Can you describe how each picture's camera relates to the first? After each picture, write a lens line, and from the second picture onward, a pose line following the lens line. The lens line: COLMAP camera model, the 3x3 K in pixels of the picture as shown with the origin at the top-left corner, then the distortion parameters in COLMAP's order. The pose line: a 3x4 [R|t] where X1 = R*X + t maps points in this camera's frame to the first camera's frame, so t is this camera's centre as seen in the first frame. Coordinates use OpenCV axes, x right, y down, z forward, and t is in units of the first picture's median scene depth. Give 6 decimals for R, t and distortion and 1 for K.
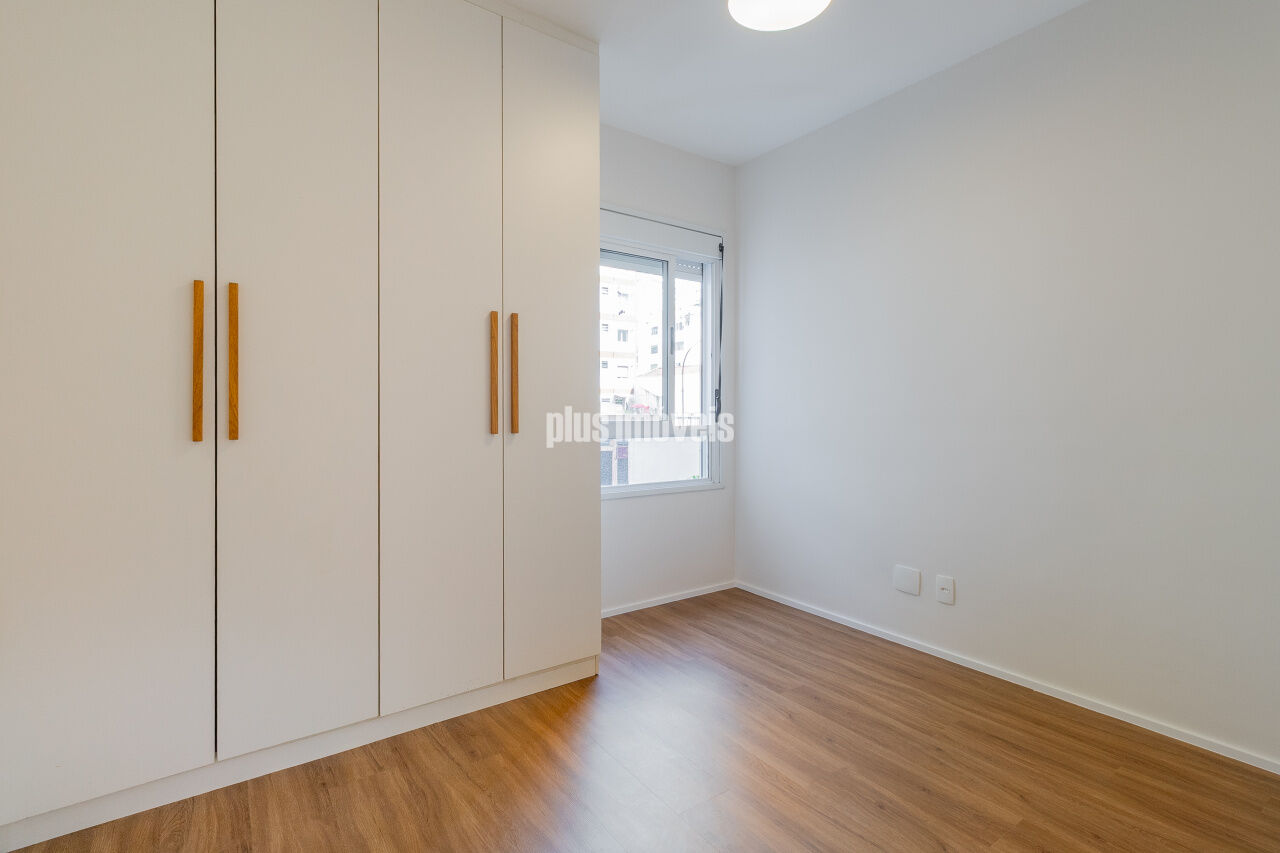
lens RADIAL K [[585.2, 0, 639.7], [0, 585.2, 411.9], [0, 0, 1]] dist [-0.001785, 0.000729]
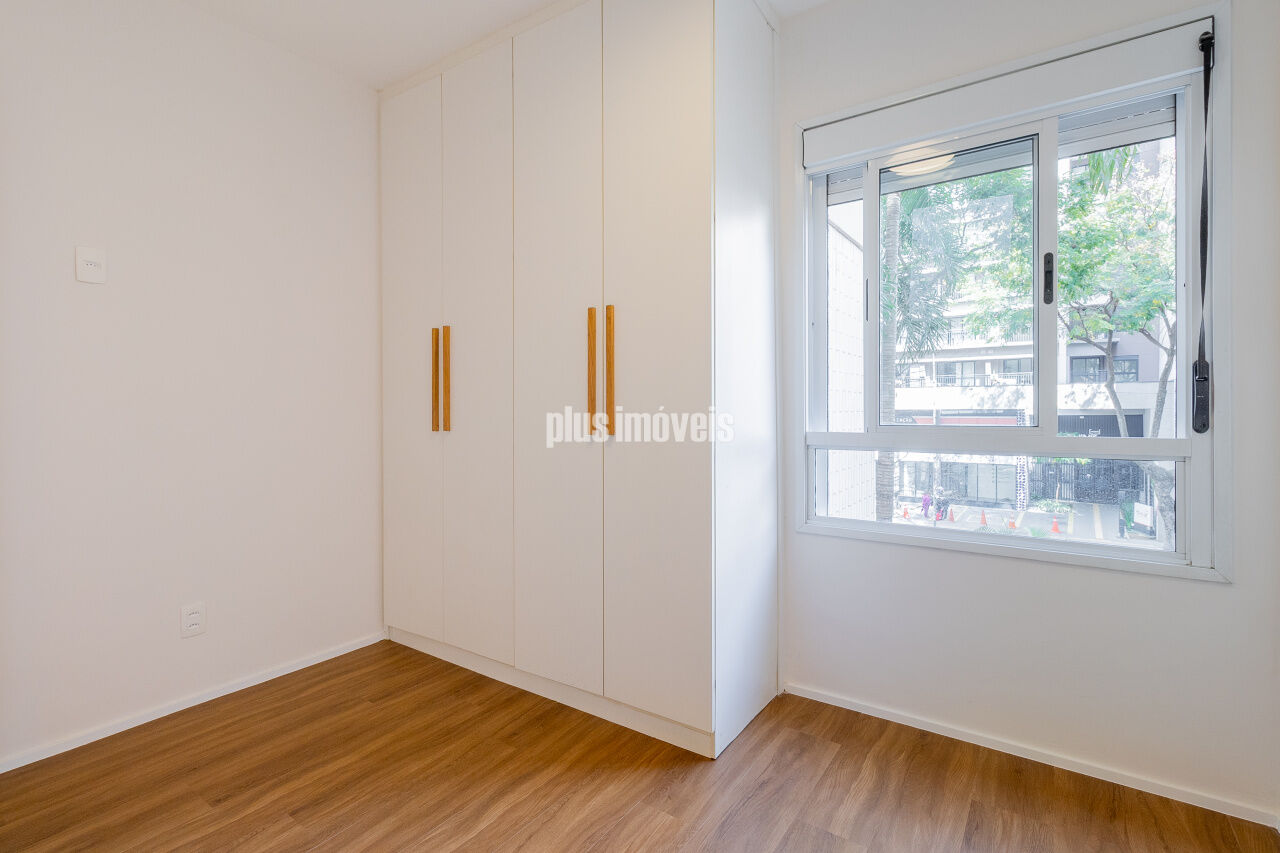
lens RADIAL K [[585.2, 0, 639.7], [0, 585.2, 411.9], [0, 0, 1]] dist [-0.001785, 0.000729]
pose [[0.351400, -0.000162, -0.936226, 0.680002], [-0.000022, 1.000000, -0.000182, 0.002221], [0.936226, 0.000085, 0.351400, 0.735874]]
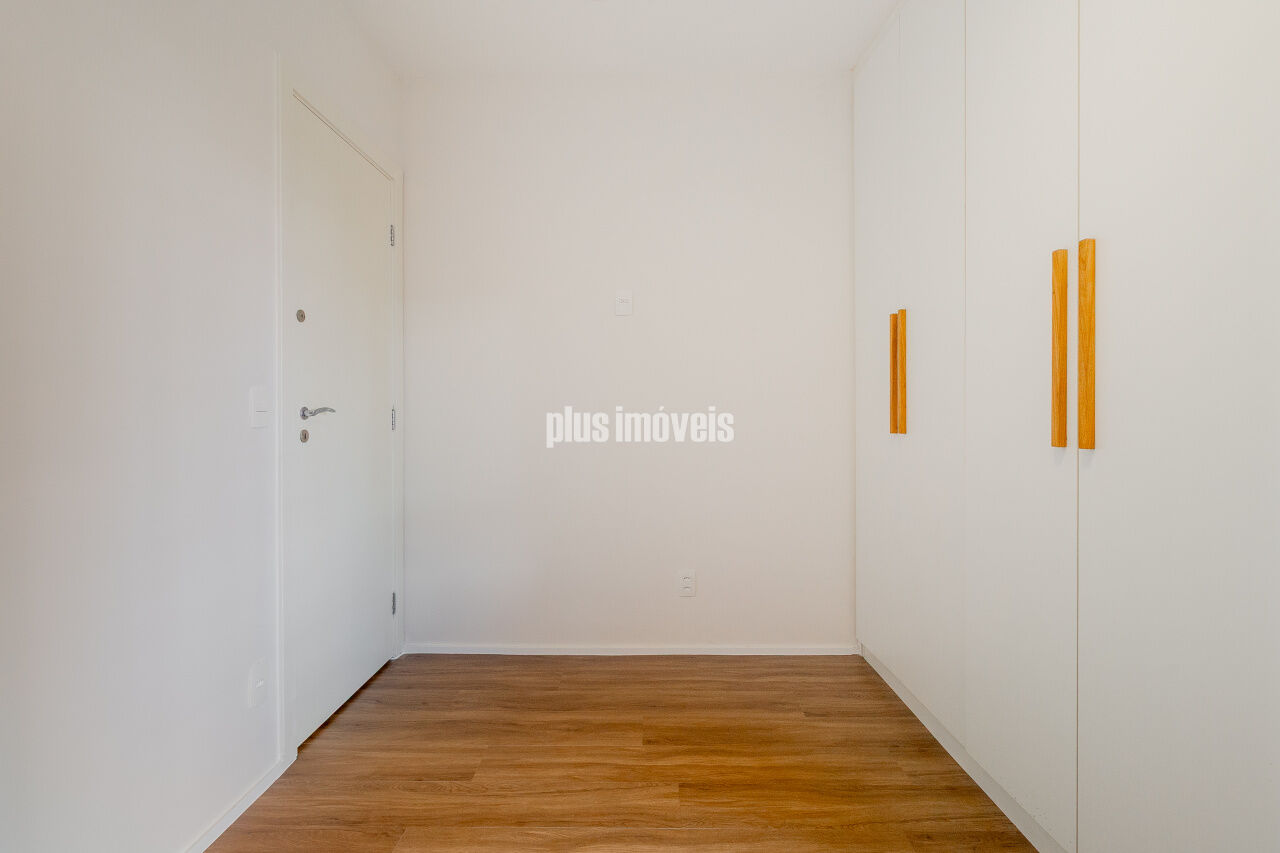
lens RADIAL K [[585.2, 0, 639.7], [0, 585.2, 411.9], [0, 0, 1]] dist [-0.001785, 0.000729]
pose [[-0.576628, 0.001585, -0.817005, 0.516460], [0.000331, 0.999998, 0.001706, 0.000851], [0.817007, 0.000713, -0.576628, 0.994194]]
